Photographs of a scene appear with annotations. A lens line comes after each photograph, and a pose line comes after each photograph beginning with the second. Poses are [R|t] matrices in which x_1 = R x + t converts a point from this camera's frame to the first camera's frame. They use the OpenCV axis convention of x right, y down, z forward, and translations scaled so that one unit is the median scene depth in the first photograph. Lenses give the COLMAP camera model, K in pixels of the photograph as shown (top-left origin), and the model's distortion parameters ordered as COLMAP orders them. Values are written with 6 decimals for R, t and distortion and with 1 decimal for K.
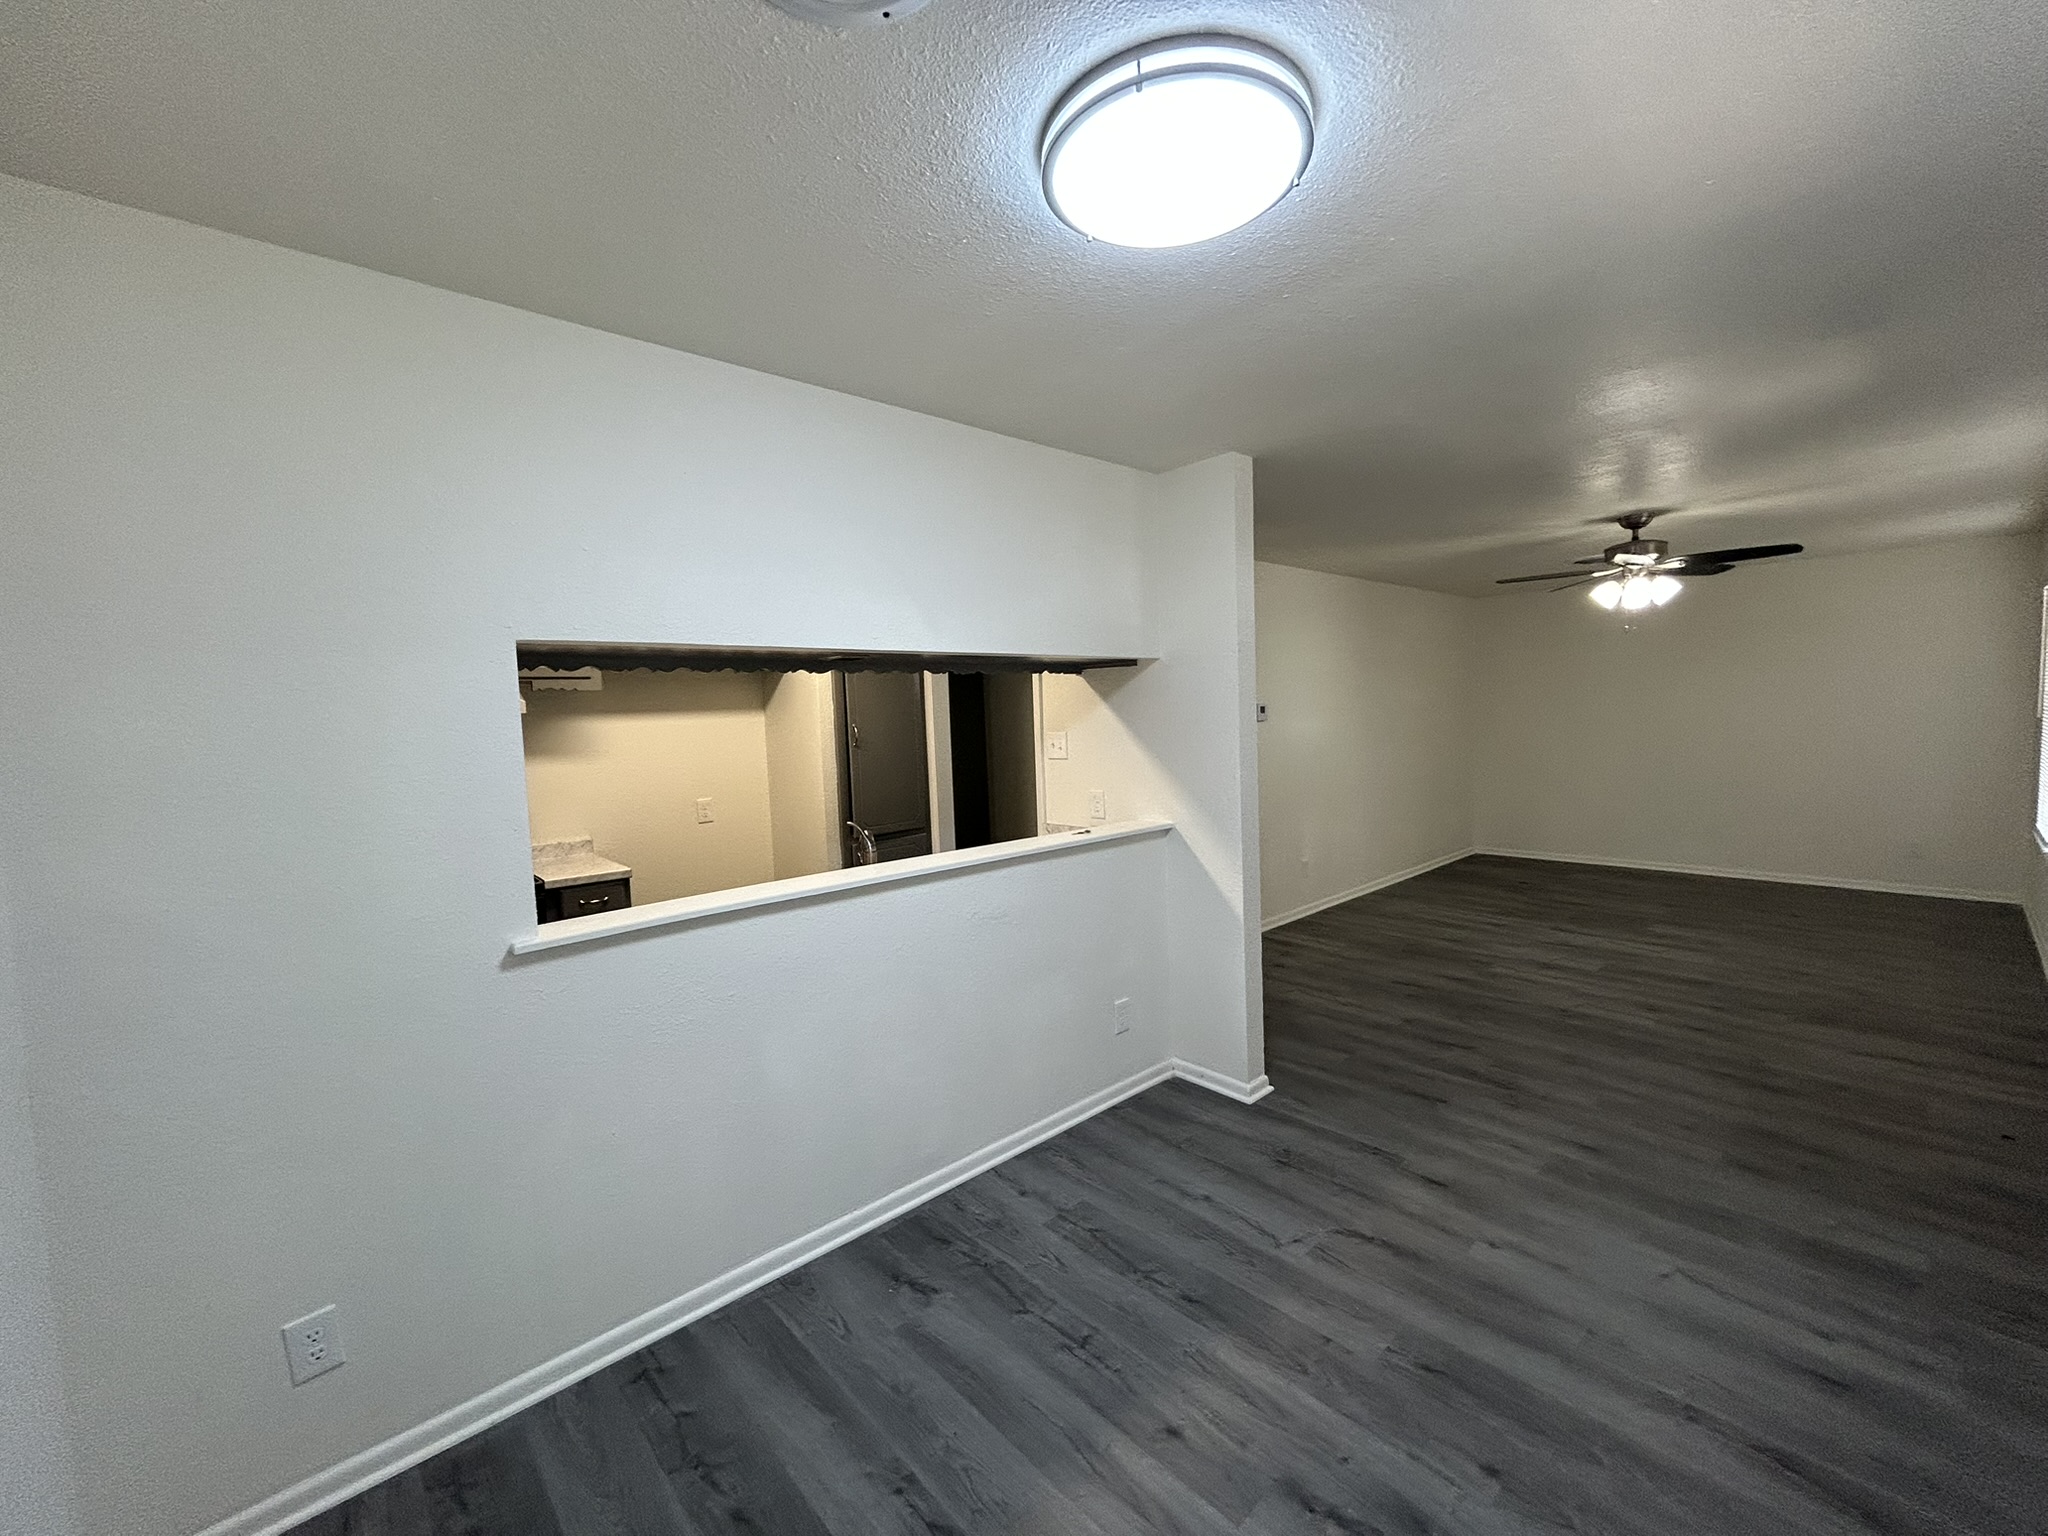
lens RADIAL K [[826.2, 0, 1023.2], [0, 826.2, 767.3], [0, 0, 1]] dist [0.001103, -0.000798]
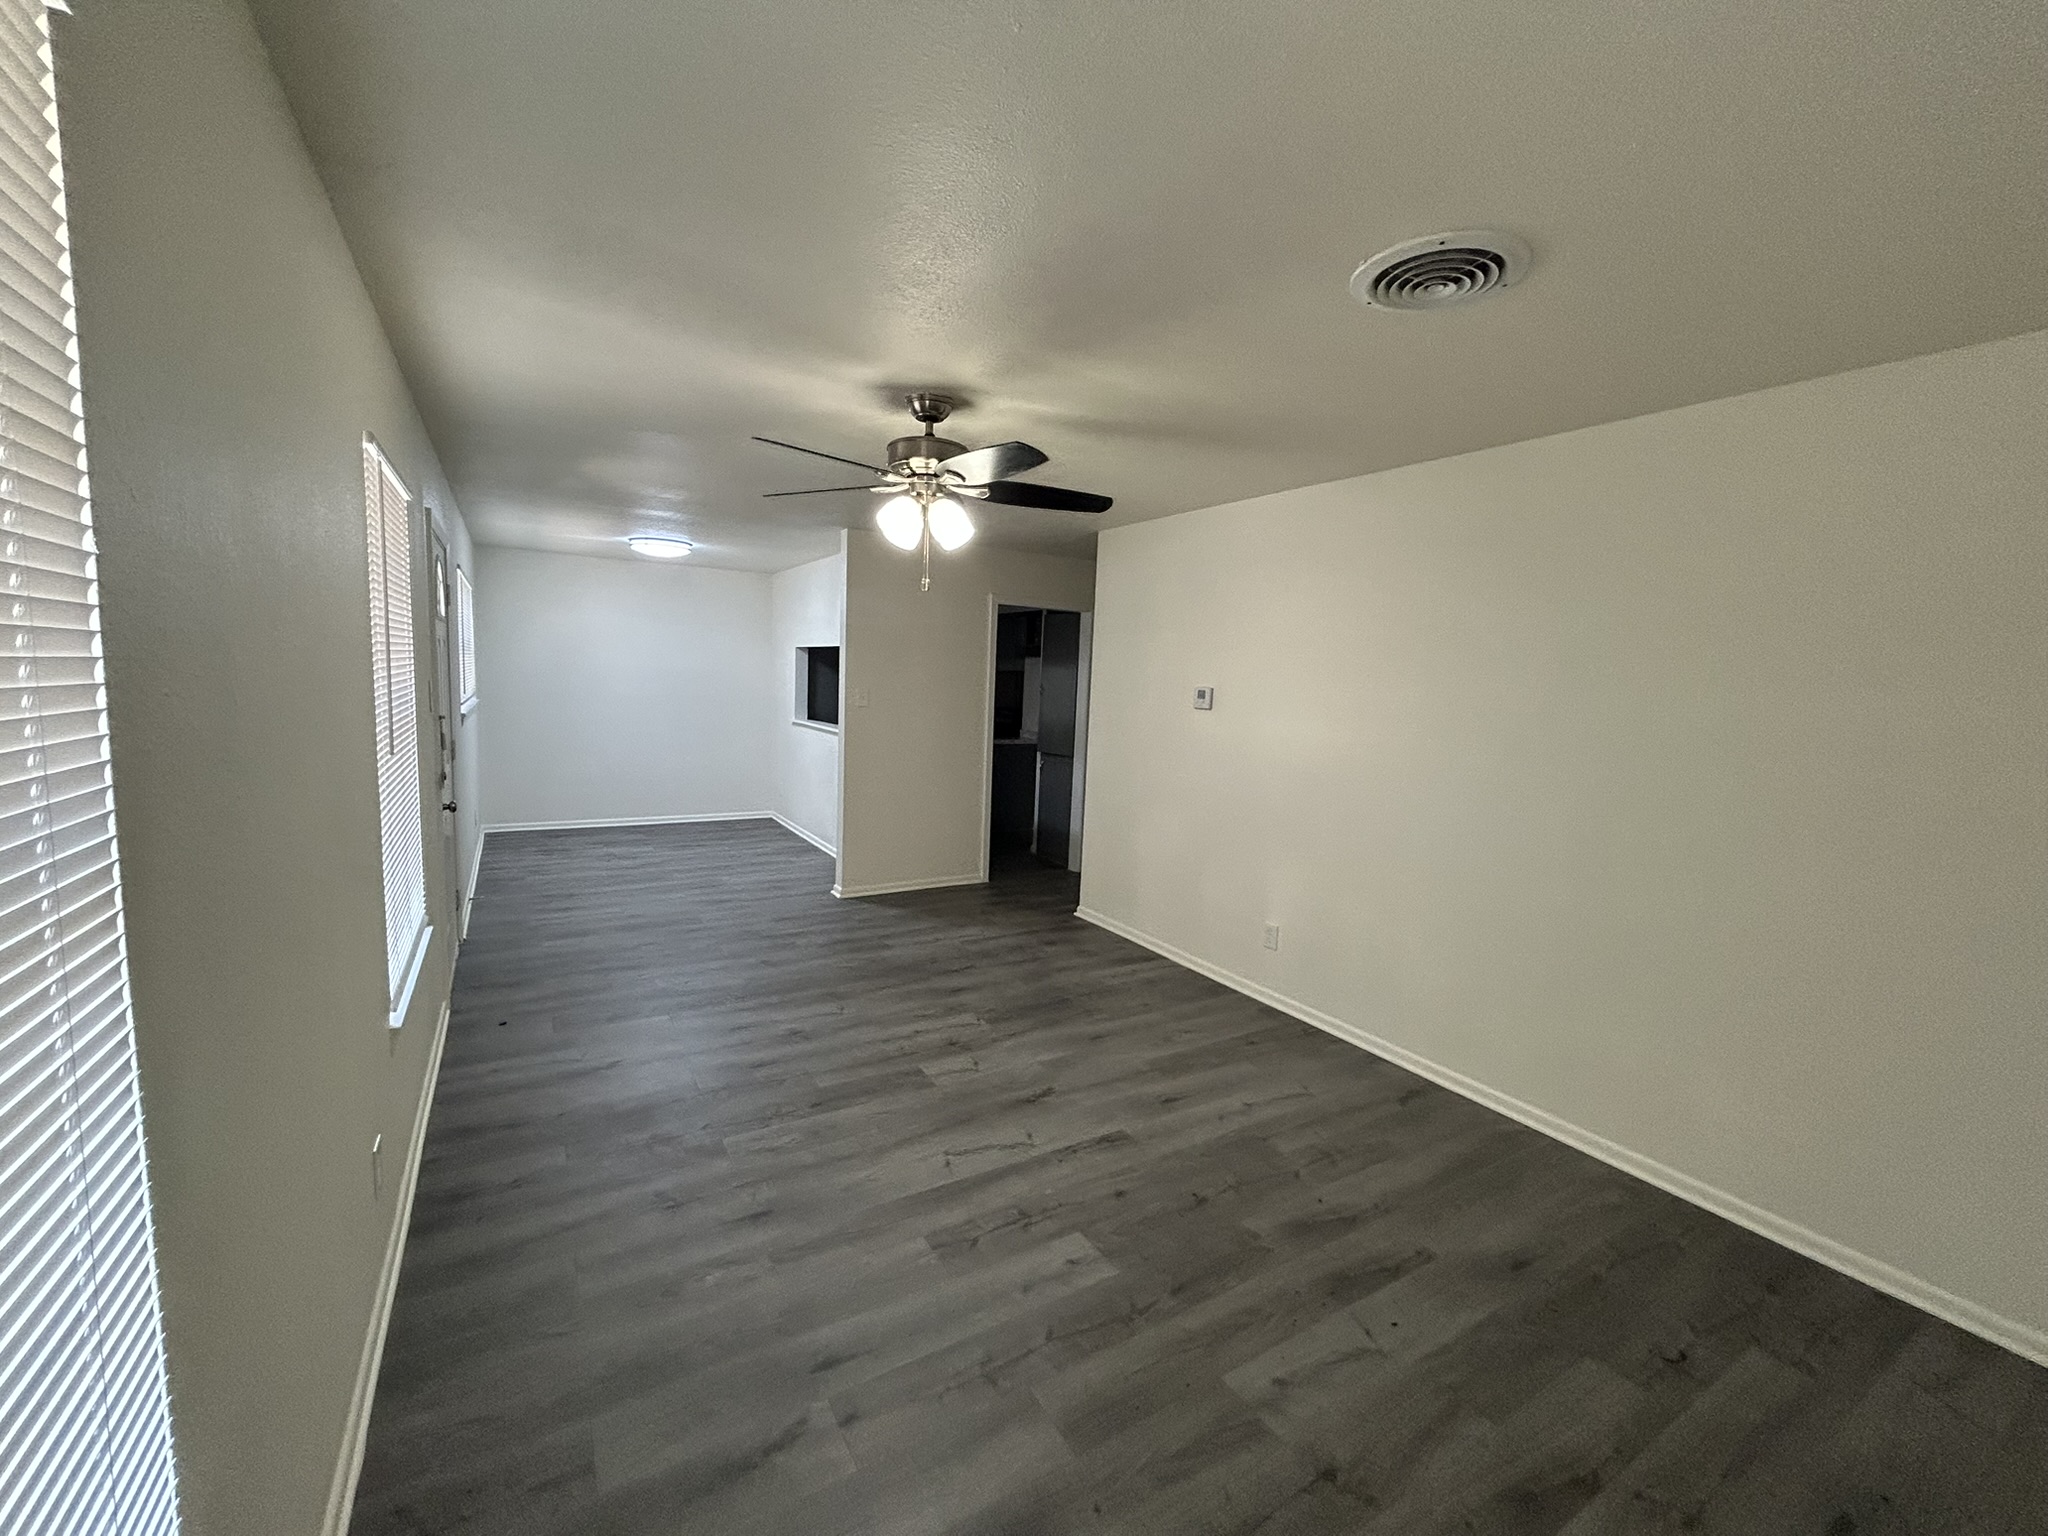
lens RADIAL K [[826.2, 0, 1020.0], [0, 826.2, 767.1], [0, 0, 1]] dist [0.001103, -0.000798]
pose [[-0.194228, 0.133058, -0.971890, 2.442267], [-0.096984, 0.983299, 0.154002, -0.235144], [0.976150, 0.124169, -0.178080, 2.150573]]
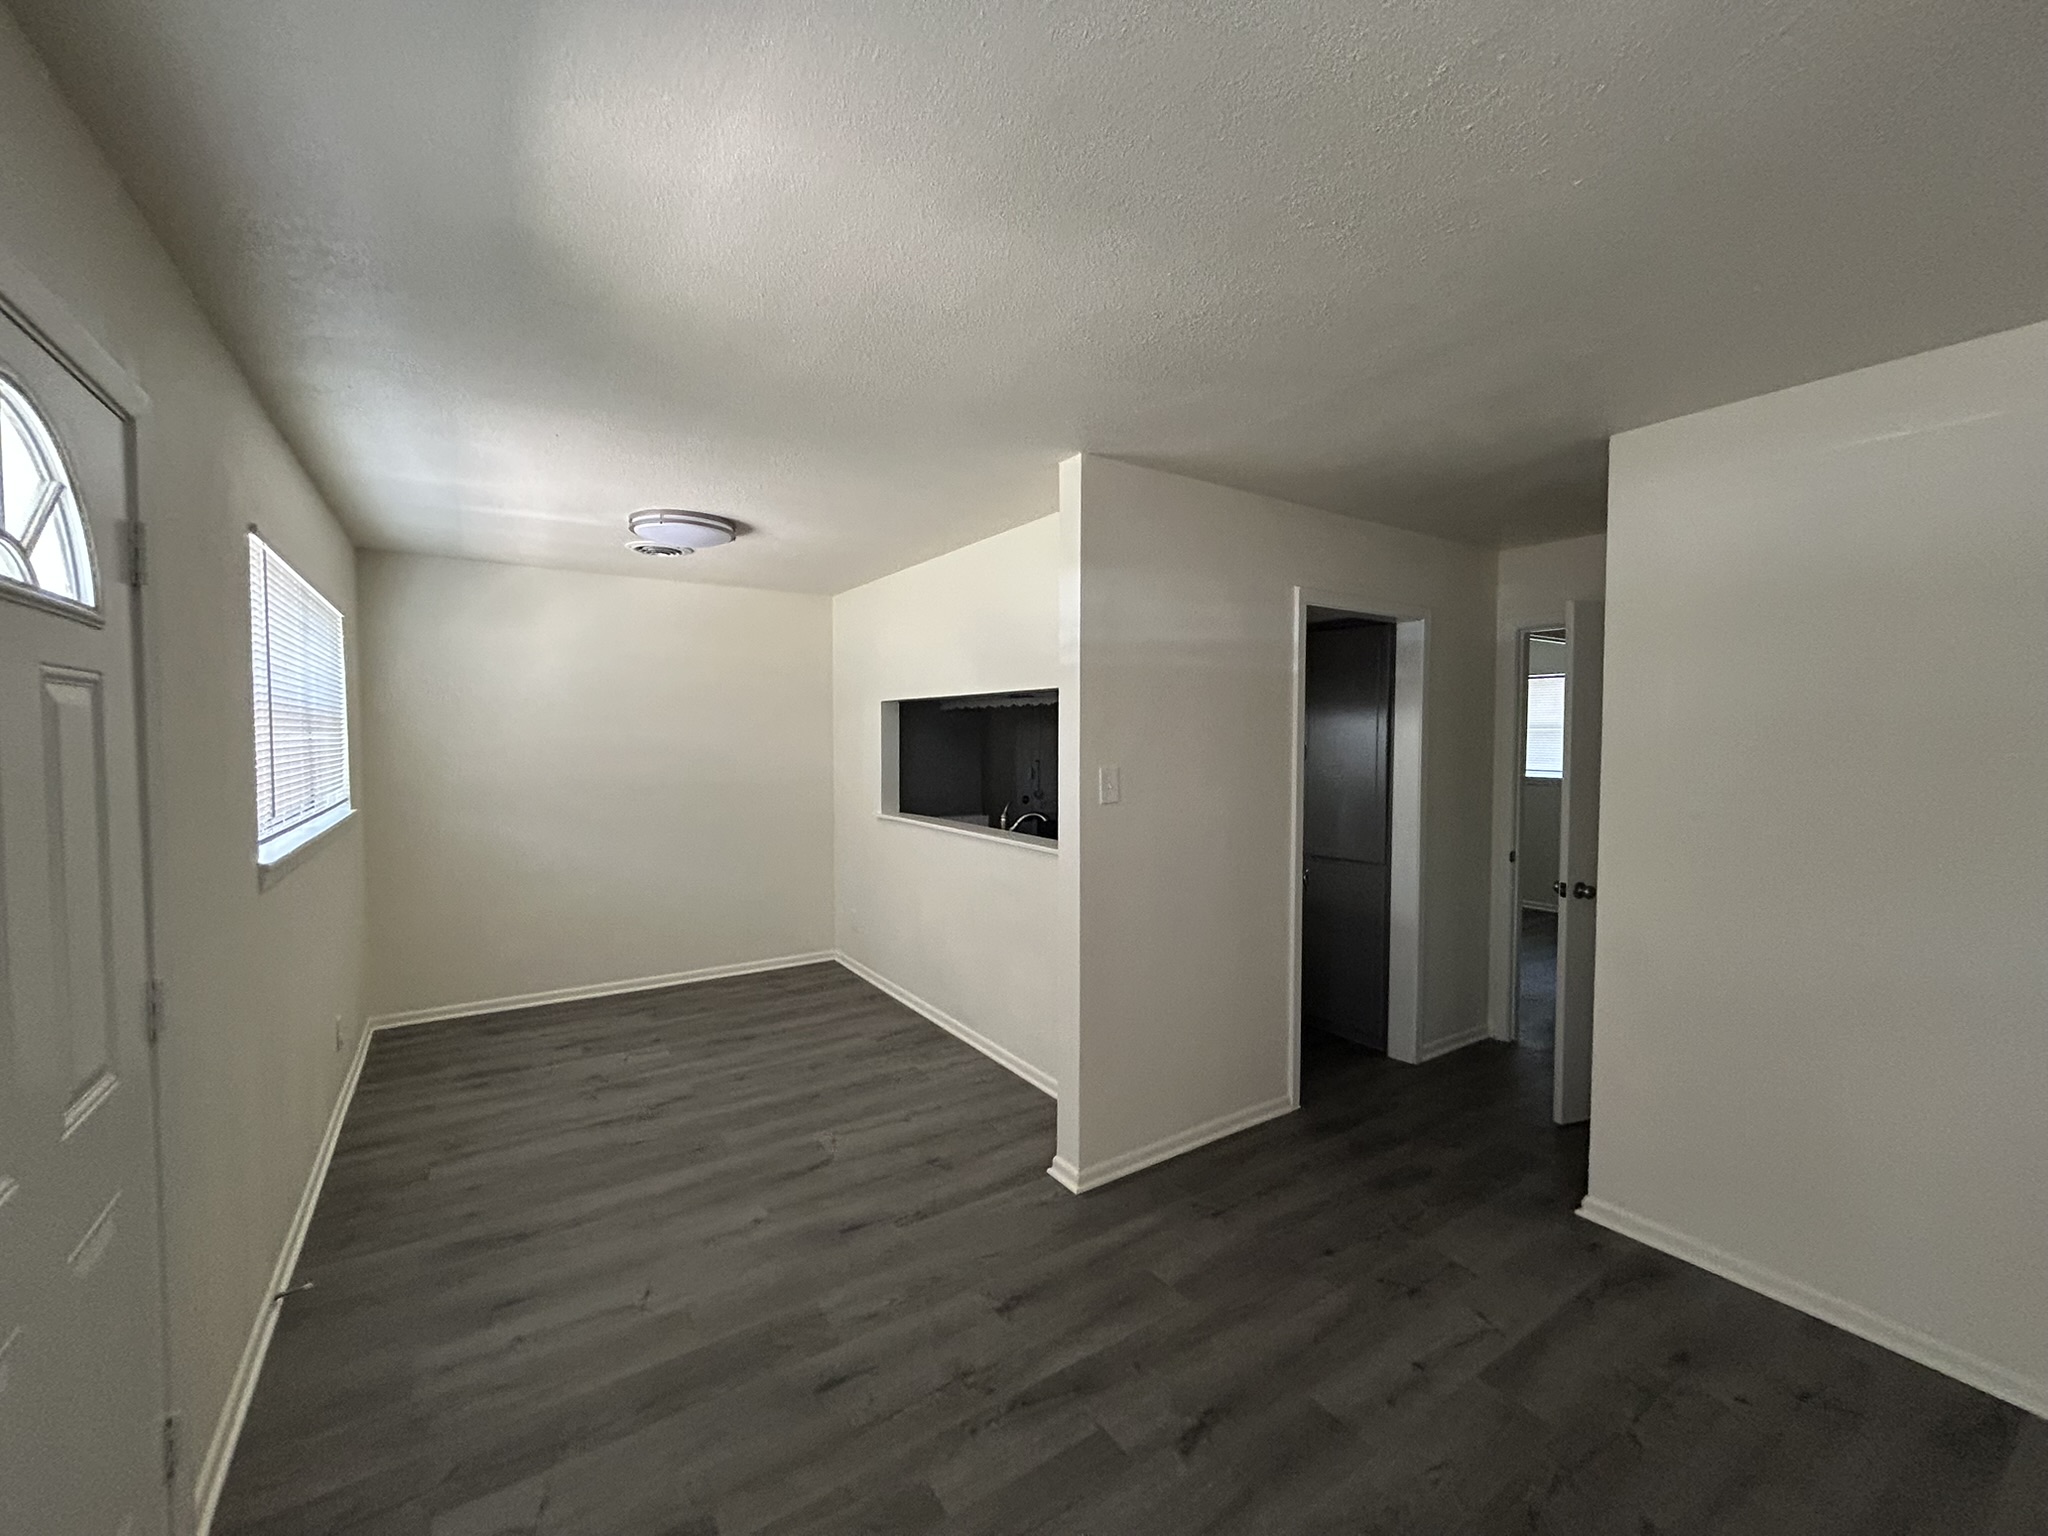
lens RADIAL K [[826.2, 0, 1024.8], [0, 826.2, 770.9], [0, 0, 1]] dist [0.001103, -0.000798]
pose [[-0.149529, 0.074526, -0.985945, 1.461786], [-0.062212, 0.994471, 0.084605, -0.143982], [0.986798, 0.073988, -0.144066, 1.361428]]
